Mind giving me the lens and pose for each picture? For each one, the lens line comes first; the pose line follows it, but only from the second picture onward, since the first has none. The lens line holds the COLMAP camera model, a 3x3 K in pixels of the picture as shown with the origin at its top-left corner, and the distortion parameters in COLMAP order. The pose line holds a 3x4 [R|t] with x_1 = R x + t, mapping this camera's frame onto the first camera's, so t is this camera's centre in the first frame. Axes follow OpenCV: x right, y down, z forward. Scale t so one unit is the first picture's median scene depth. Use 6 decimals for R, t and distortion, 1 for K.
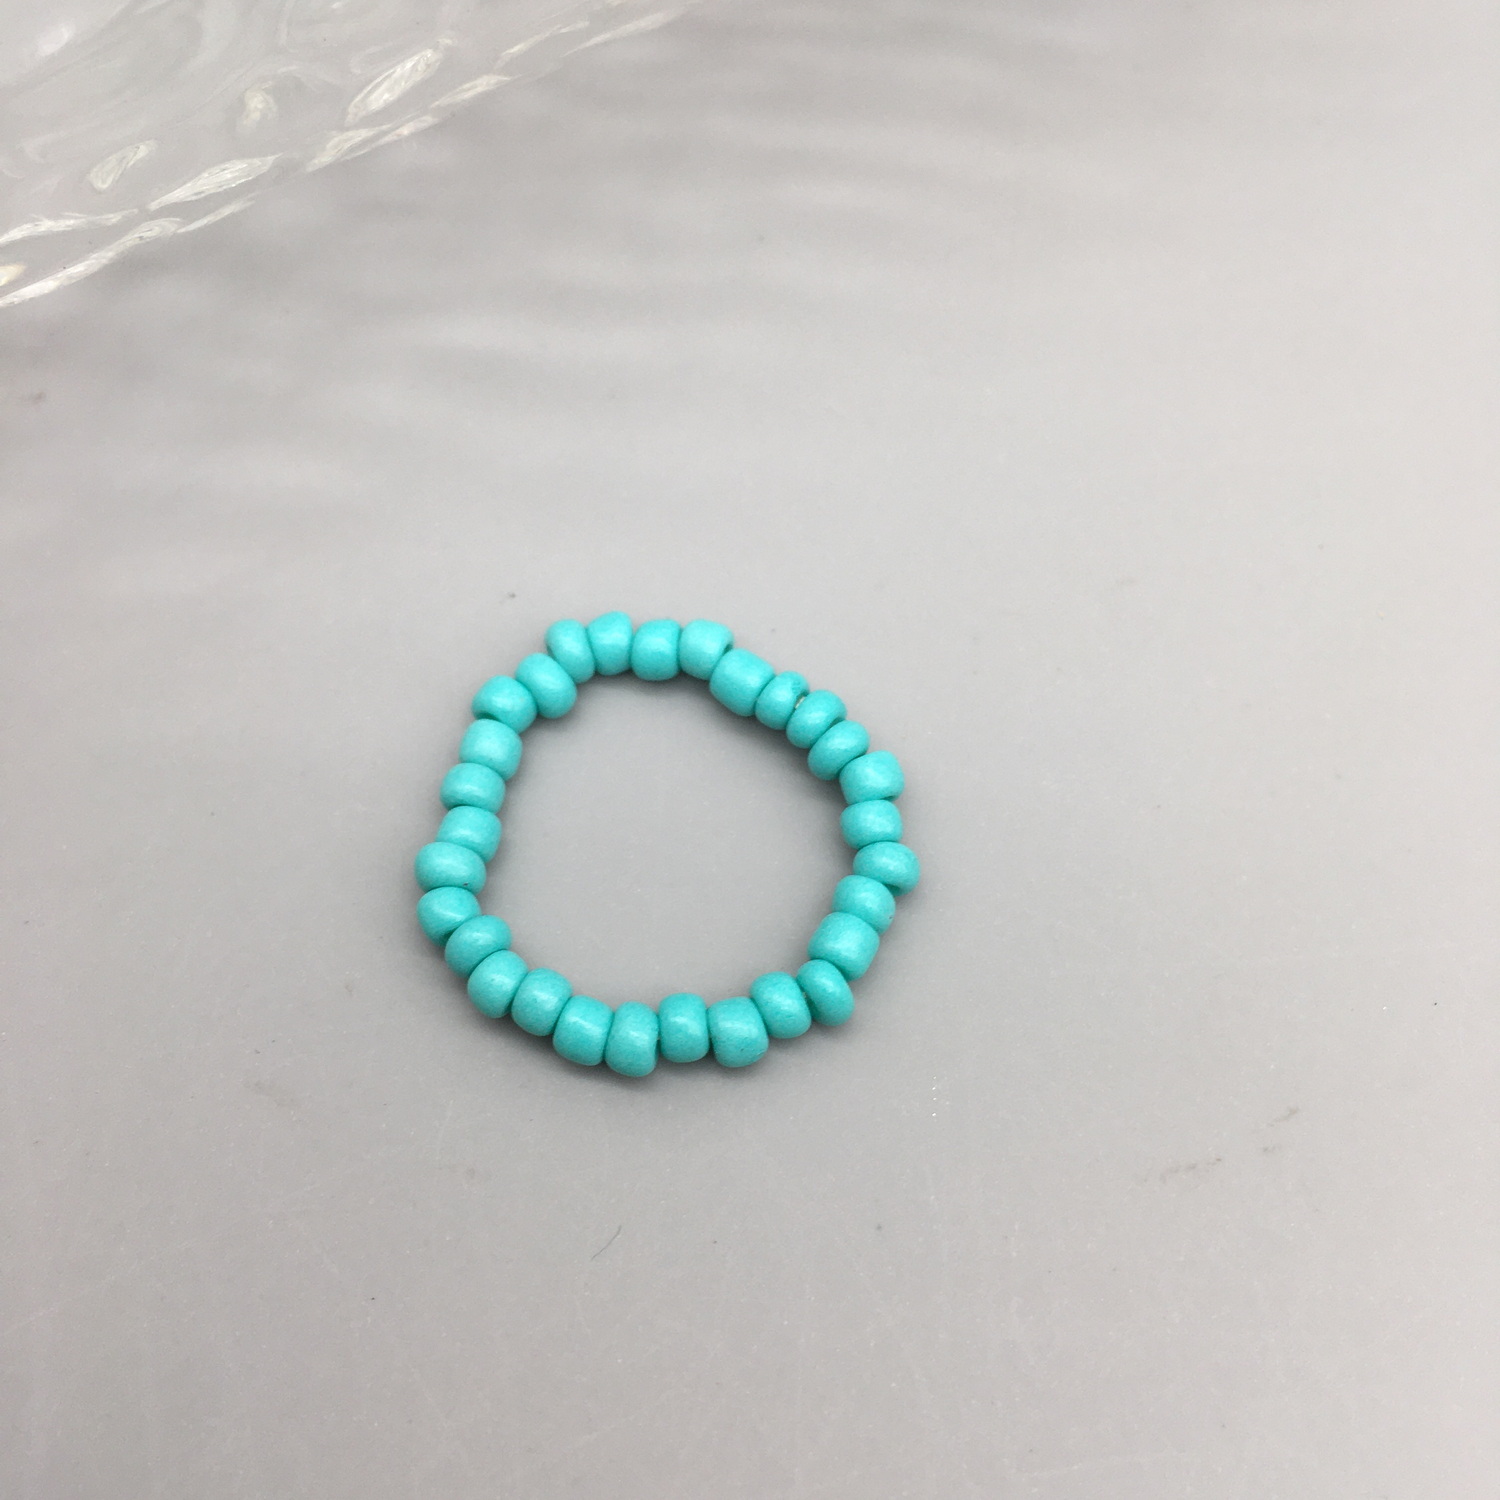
lens RADIAL K [[1745.8, 0, 764.1], [0, 1745.8, 751.3], [0, 0, 1]] dist [0.002962, 0.000000]
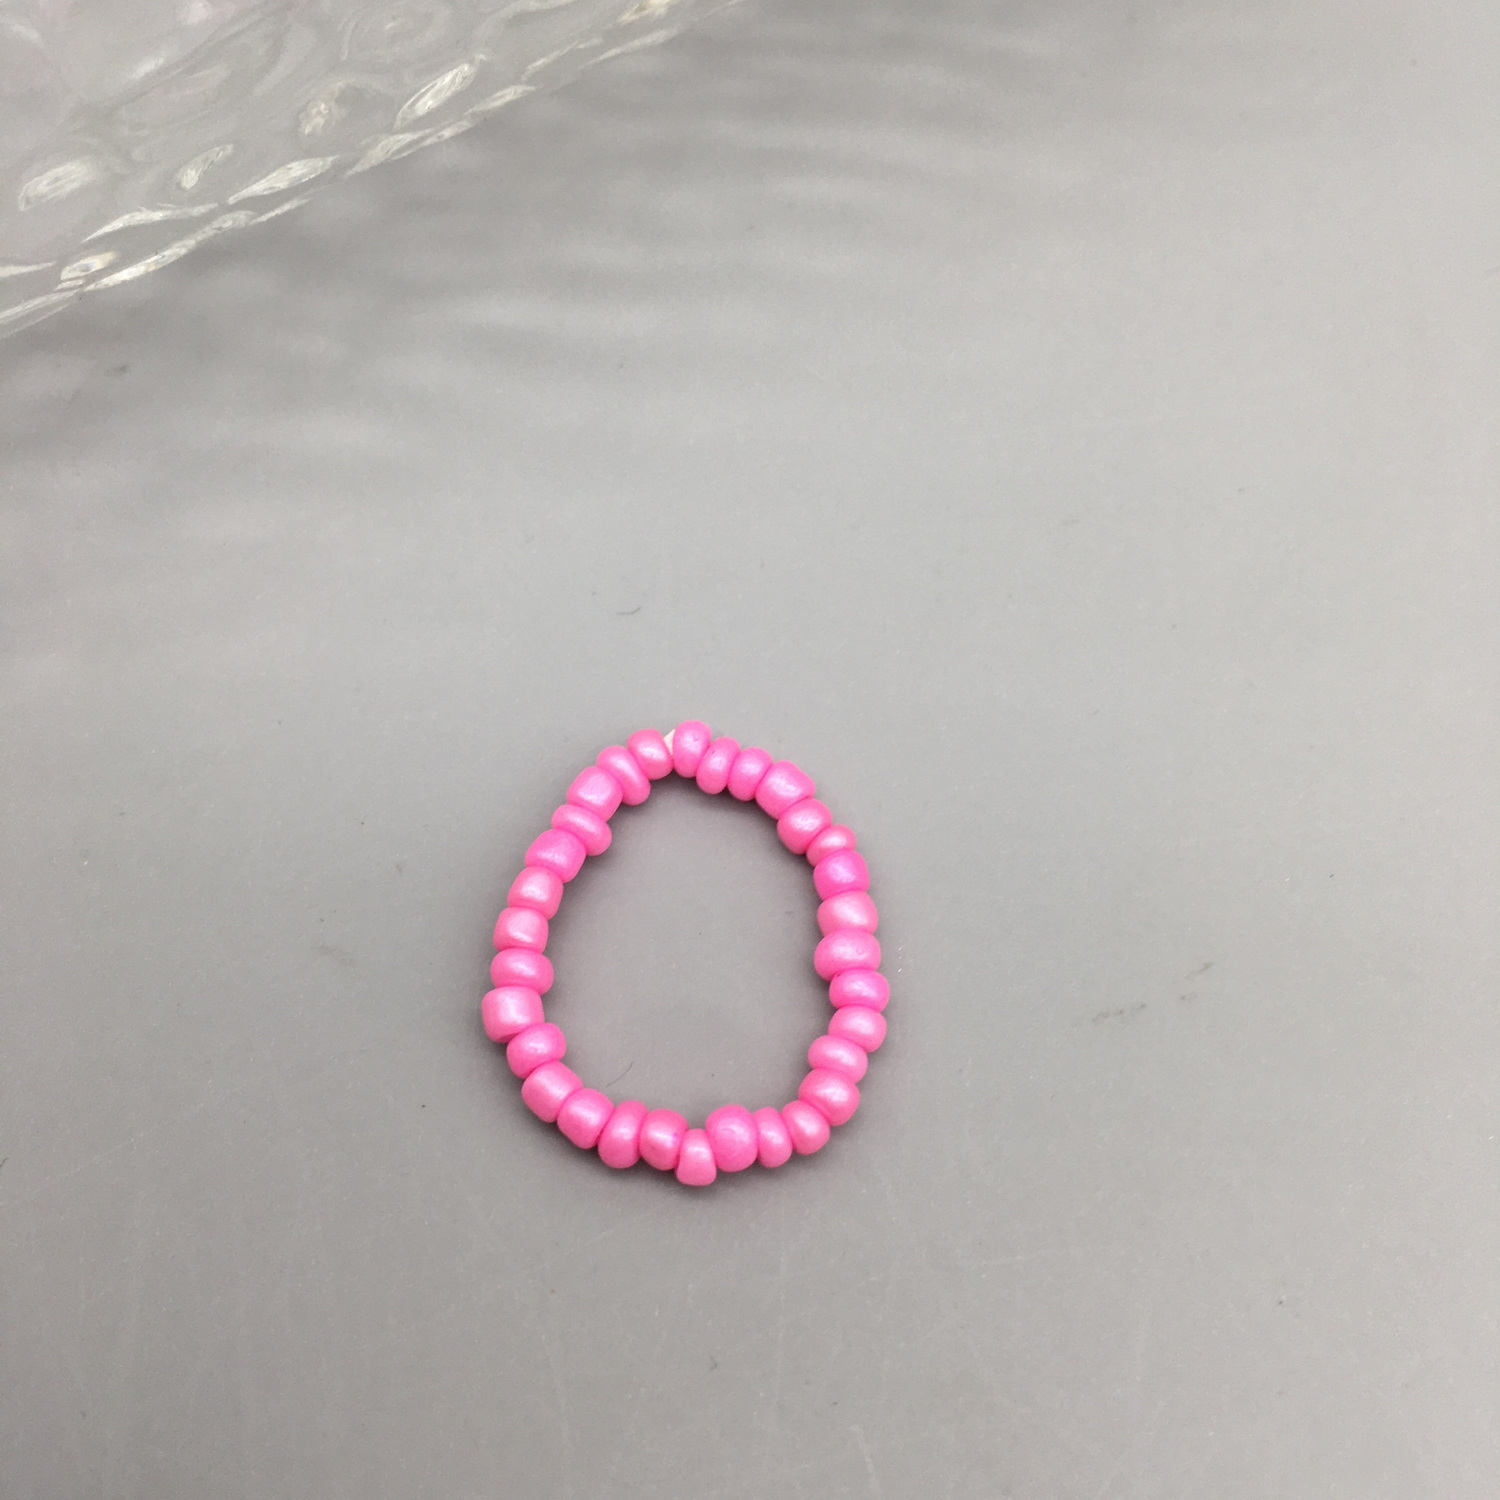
lens RADIAL K [[1745.8, 0, 748.8], [0, 1745.8, 758.7], [0, 0, 1]] dist [0.002962, 0.000000]
pose [[0.999841, -0.003435, -0.017491, 0.016180], [0.003384, 0.999990, -0.002974, 0.065071], [0.017501, 0.002914, 0.999843, -0.159121]]
